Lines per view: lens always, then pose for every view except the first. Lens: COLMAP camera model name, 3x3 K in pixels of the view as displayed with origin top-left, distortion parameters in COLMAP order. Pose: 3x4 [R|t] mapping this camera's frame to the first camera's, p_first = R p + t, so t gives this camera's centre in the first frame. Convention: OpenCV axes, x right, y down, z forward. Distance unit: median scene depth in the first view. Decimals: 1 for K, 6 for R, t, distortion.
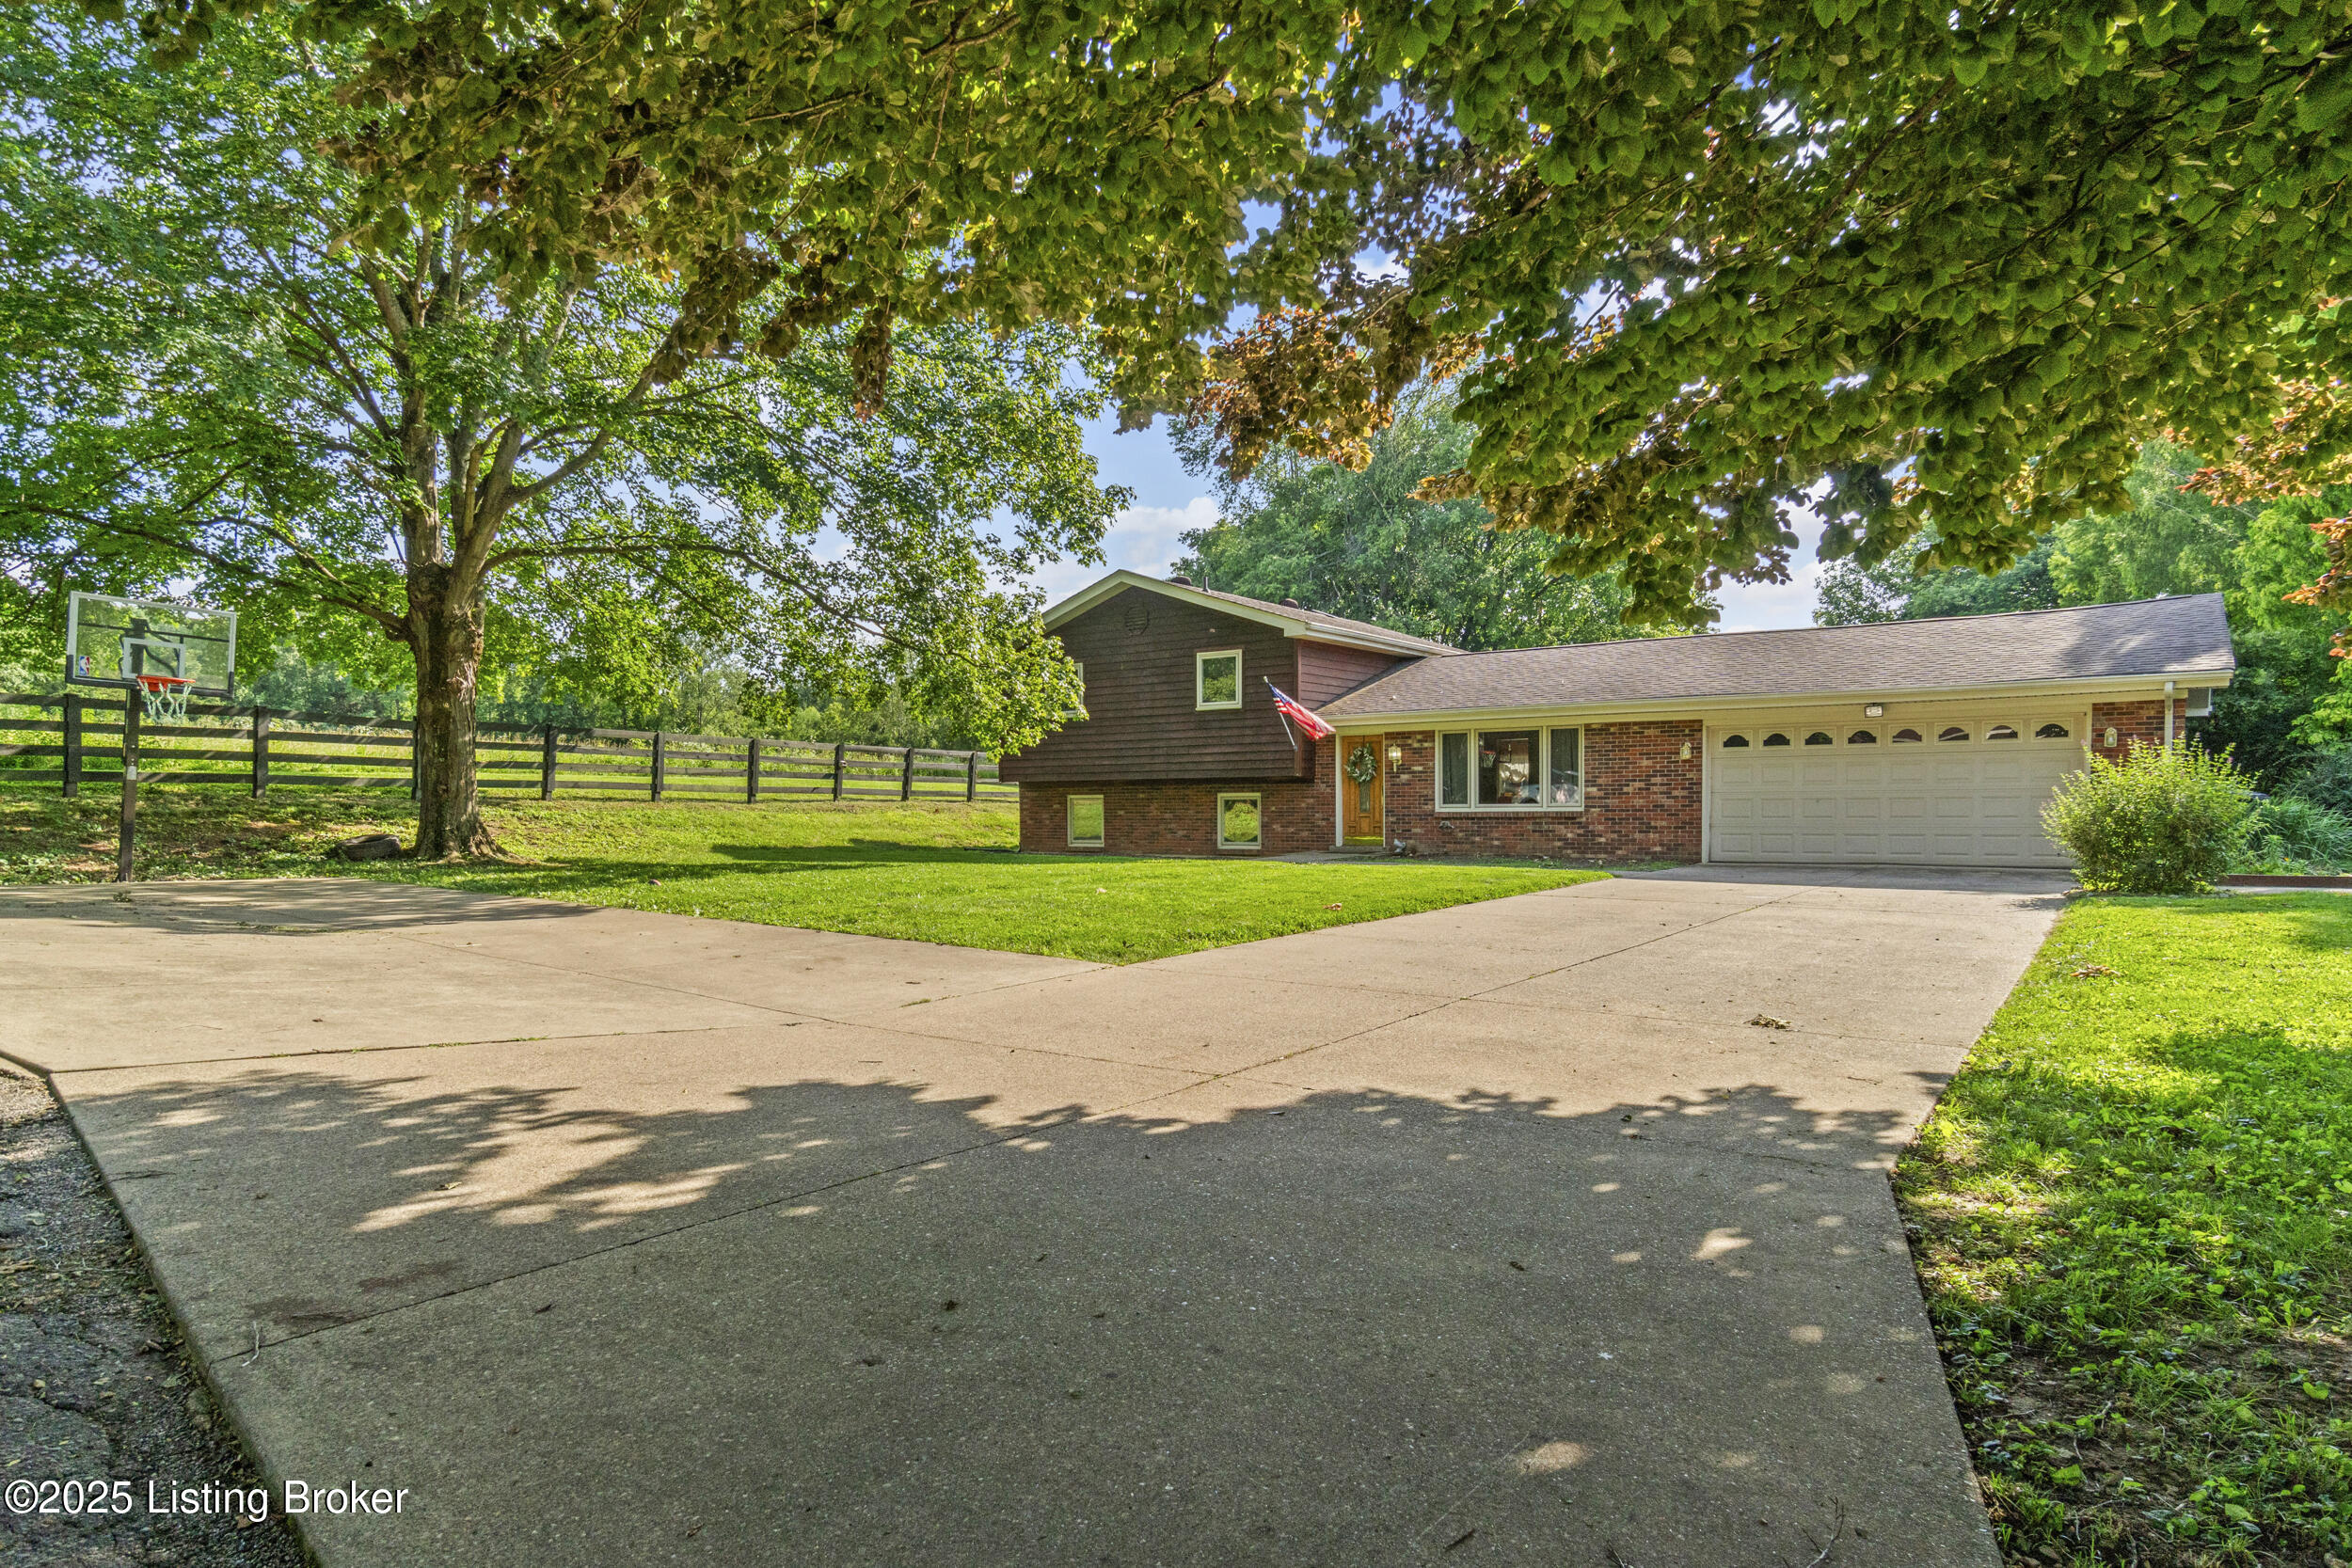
lens RADIAL K [[1262.1, 0, 1175.2], [0, 1262.1, 790.7], [0, 0, 1]] dist [-0.000297, -0.000168]
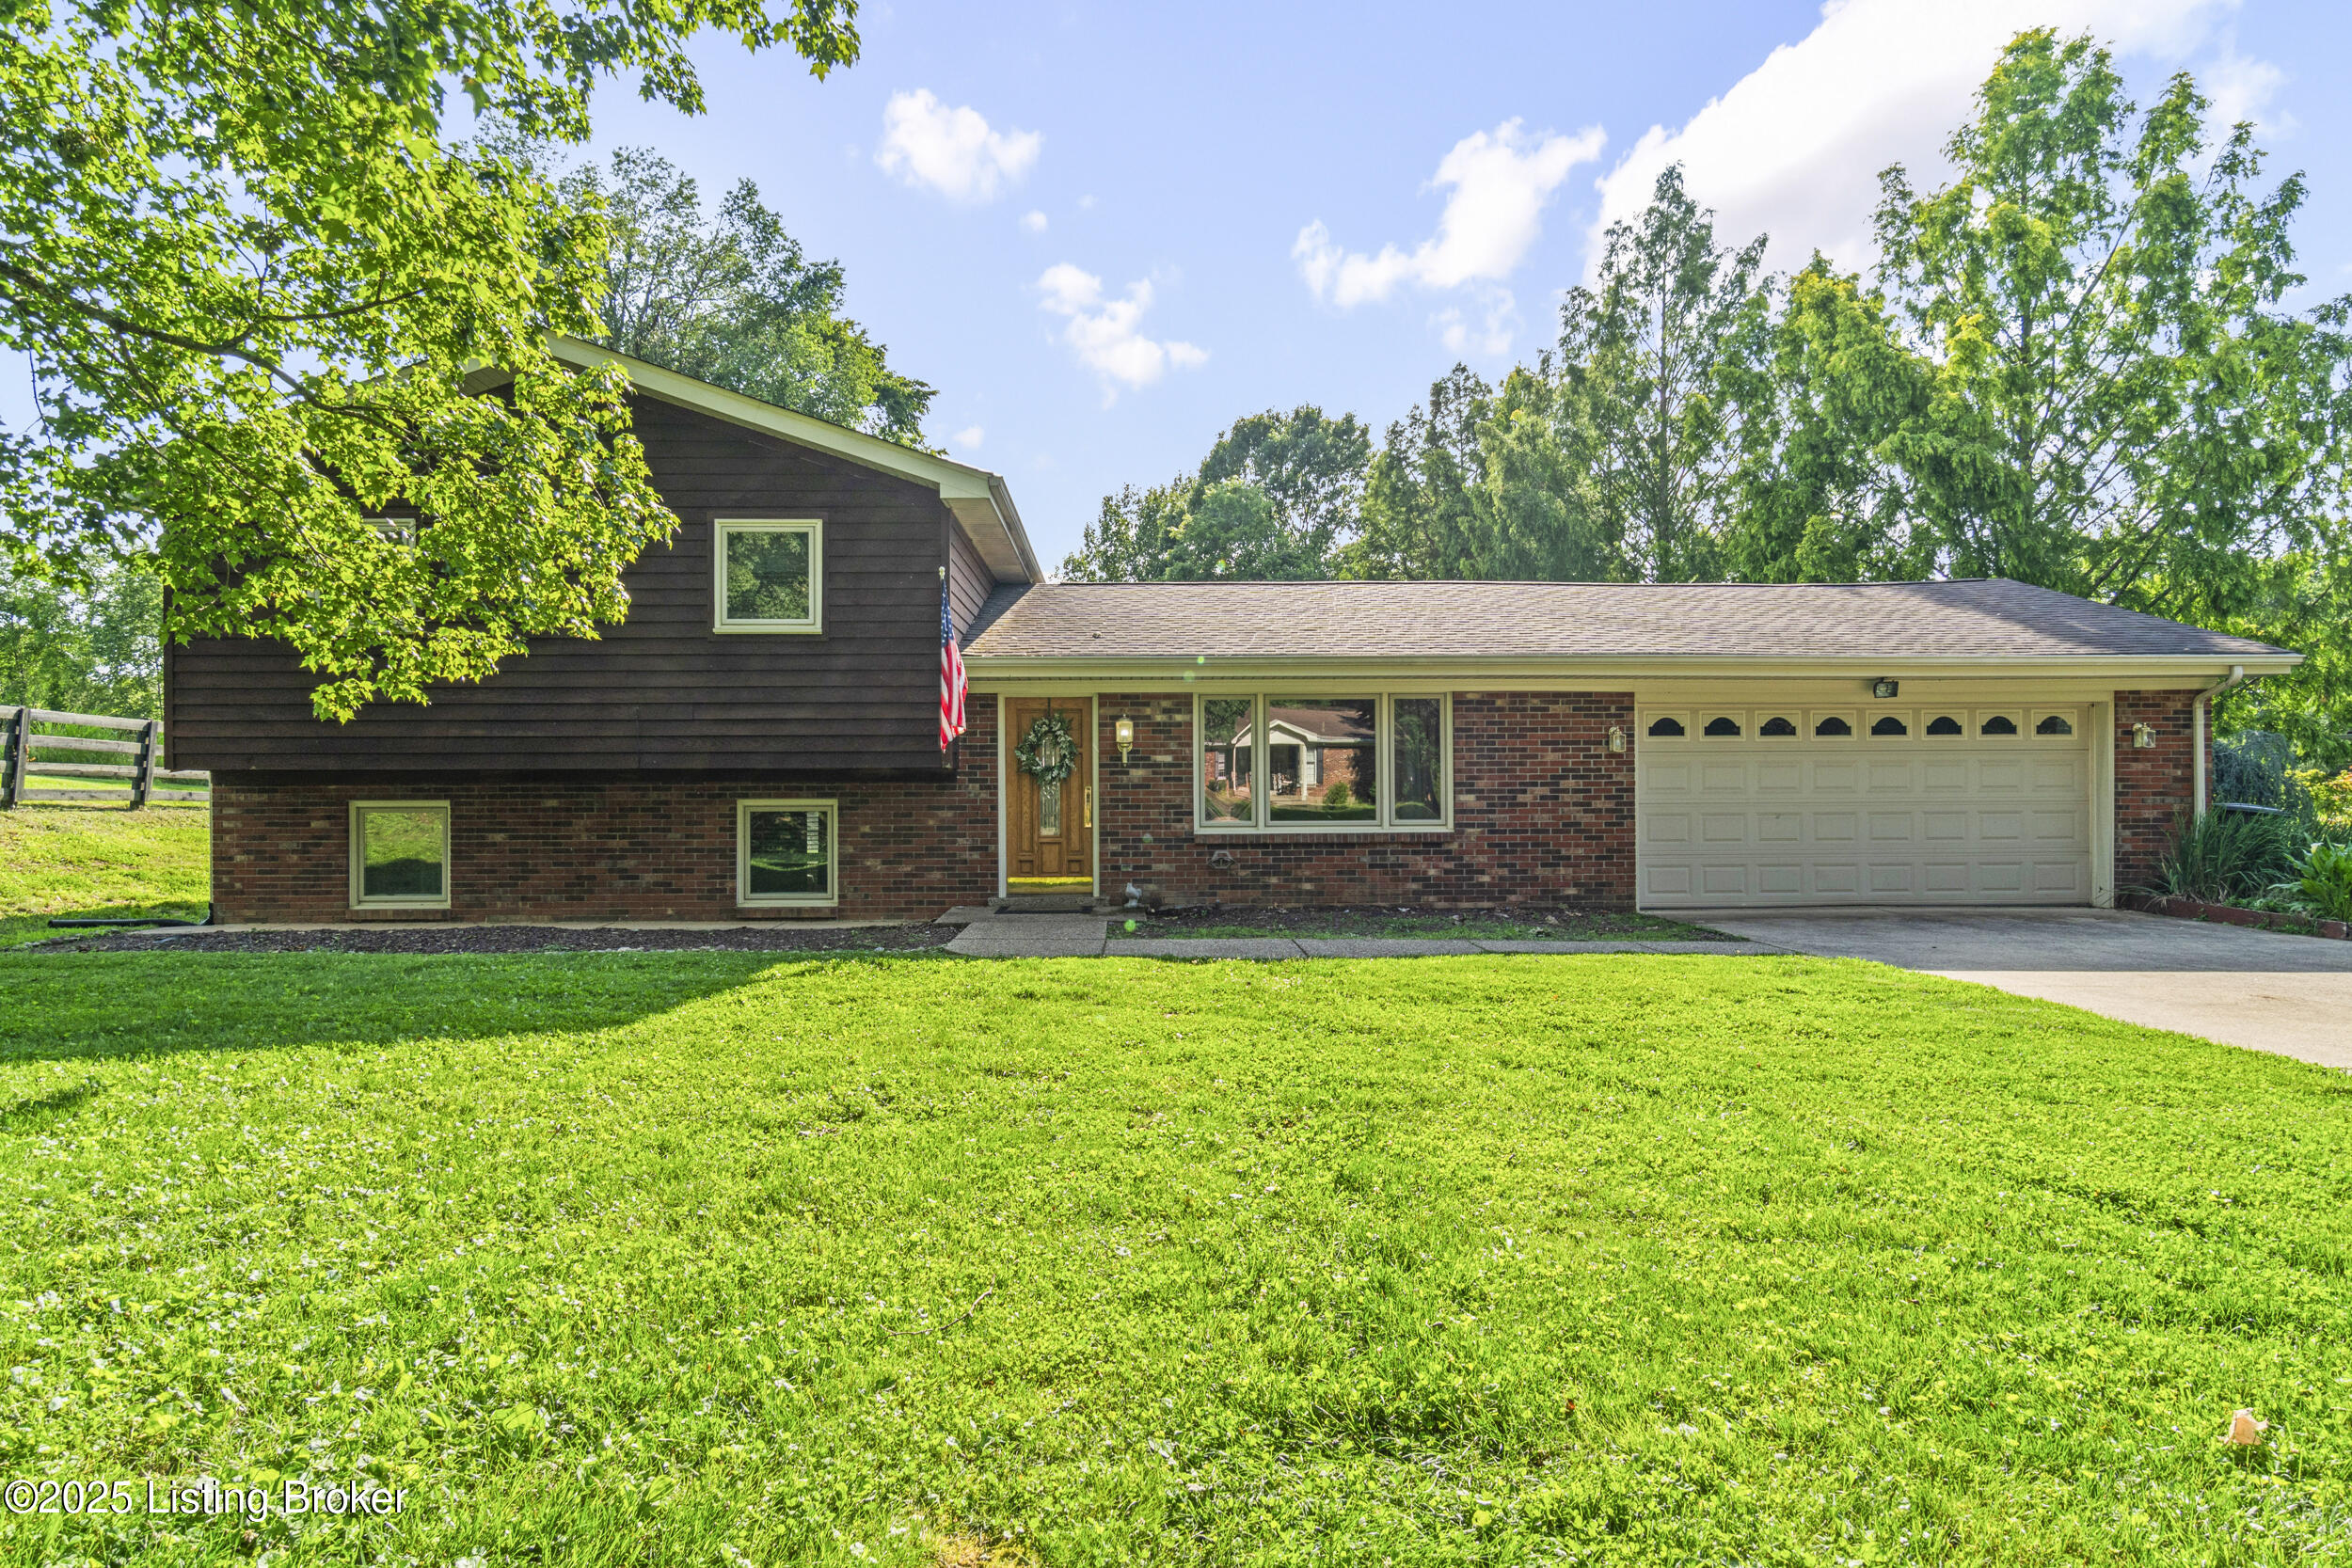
lens RADIAL K [[1262.1, 0, 1177.8], [0, 1262.1, 789.1], [0, 0, 1]] dist [-0.000297, -0.000168]
pose [[0.814686, 0.006364, 0.579867, -0.145779], [-0.008349, 0.999965, 0.000756, -0.004533], [-0.579842, -0.005457, 0.814711, 0.576935]]
